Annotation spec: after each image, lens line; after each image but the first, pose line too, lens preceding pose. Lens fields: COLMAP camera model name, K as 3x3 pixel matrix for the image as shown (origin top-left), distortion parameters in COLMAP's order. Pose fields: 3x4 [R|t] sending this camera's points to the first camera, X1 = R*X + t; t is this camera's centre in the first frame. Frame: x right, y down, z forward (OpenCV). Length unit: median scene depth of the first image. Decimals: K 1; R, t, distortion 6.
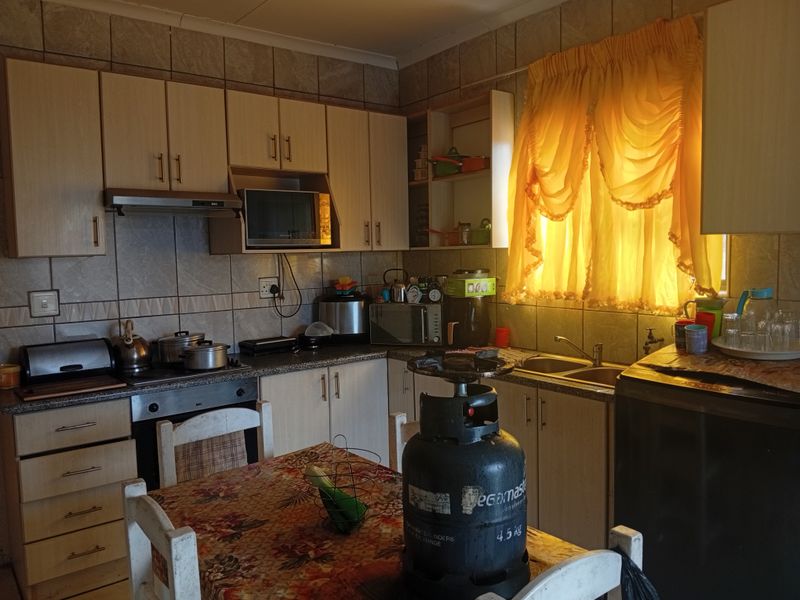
lens RADIAL K [[626.3, 0, 400.0], [0, 626.3, 300.0], [0, 0, 1]] dist [0.079160, -0.150002]
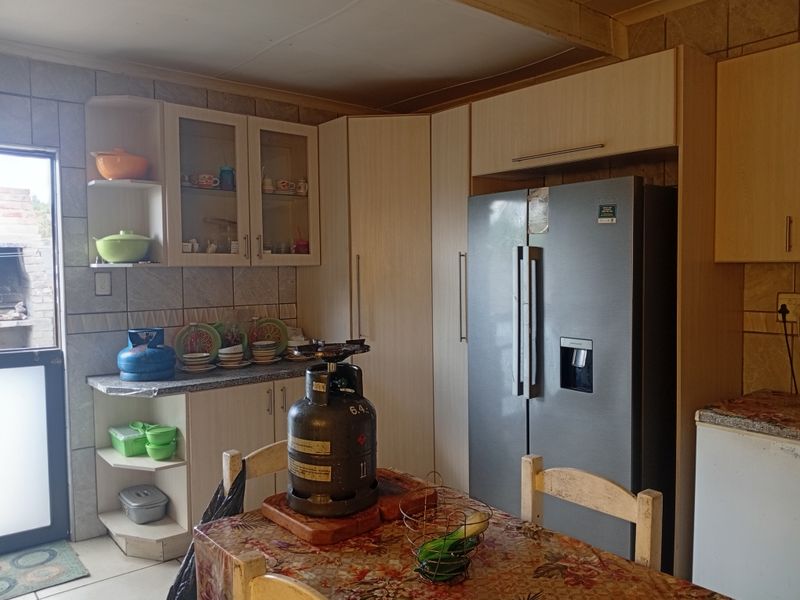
lens RADIAL K [[626.3, 0, 400.0], [0, 626.3, 300.0], [0, 0, 1]] dist [0.079160, -0.150002]
pose [[-0.999283, 0.030641, -0.022257, -0.018995], [0.027410, 0.990703, 0.133255, -0.134213], [0.026133, 0.132550, -0.990832, 1.723579]]
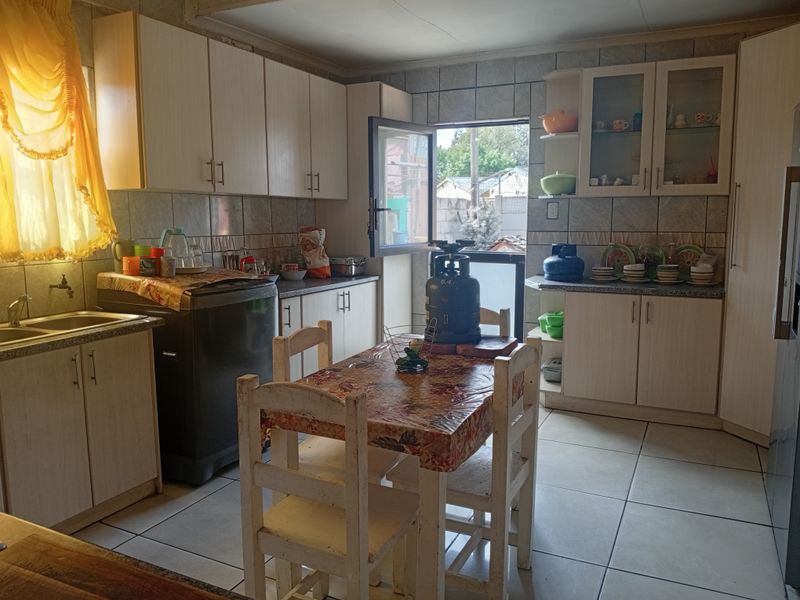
lens RADIAL K [[626.3, 0, 400.0], [0, 626.3, 300.0], [0, 0, 1]] dist [0.079160, -0.150002]
pose [[-0.433502, -0.104825, 0.895035, -1.335053], [0.084977, 0.984031, 0.156406, -0.050235], [-0.897137, 0.143860, -0.417671, 1.546420]]
